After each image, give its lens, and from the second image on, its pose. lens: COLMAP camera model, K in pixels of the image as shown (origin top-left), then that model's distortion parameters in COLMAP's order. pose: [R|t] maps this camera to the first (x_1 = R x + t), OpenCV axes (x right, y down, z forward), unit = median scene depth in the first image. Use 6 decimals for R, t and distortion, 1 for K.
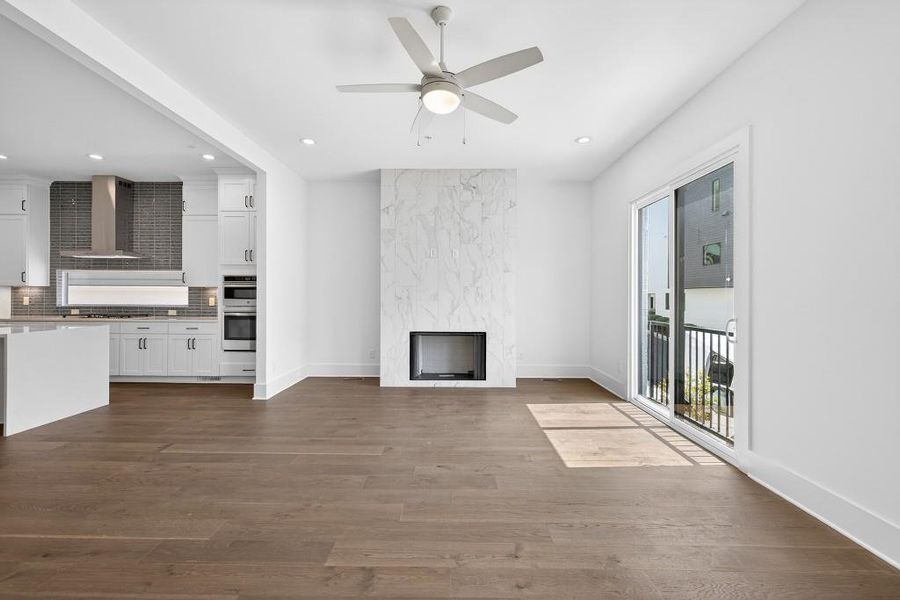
lens RADIAL K [[372.8, 0, 444.1], [0, 372.8, 293.6], [0, 0, 1]] dist [0.001837, -0.000047]
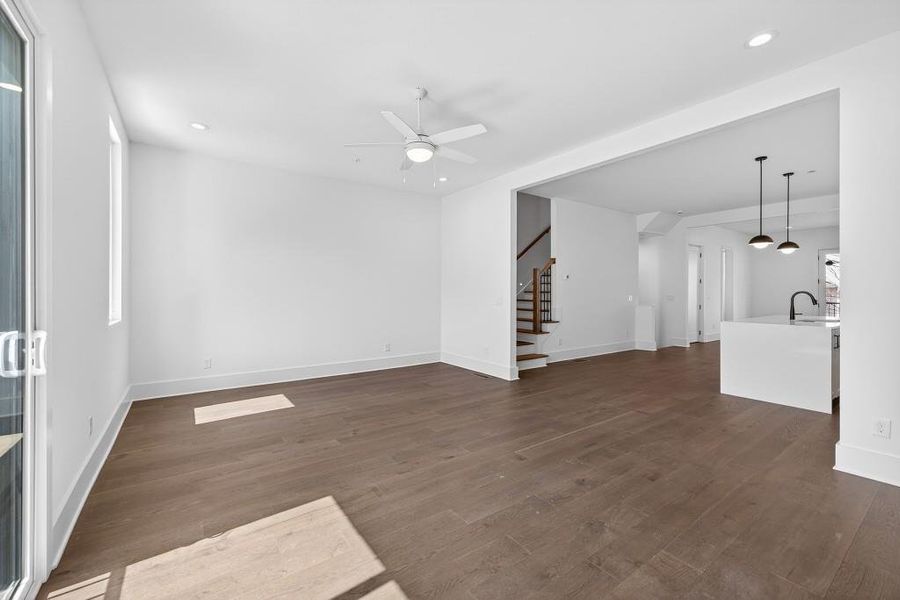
lens RADIAL K [[380.3, 0, 450.0], [0, 380.3, 300.0], [0, 0, 1]] dist [0.001249, -0.000055]
pose [[-0.796974, 0.007557, -0.603966, 0.311752], [-0.001065, 0.999903, 0.013916, 0.004574], [0.604013, 0.011733, -0.796888, 0.909936]]
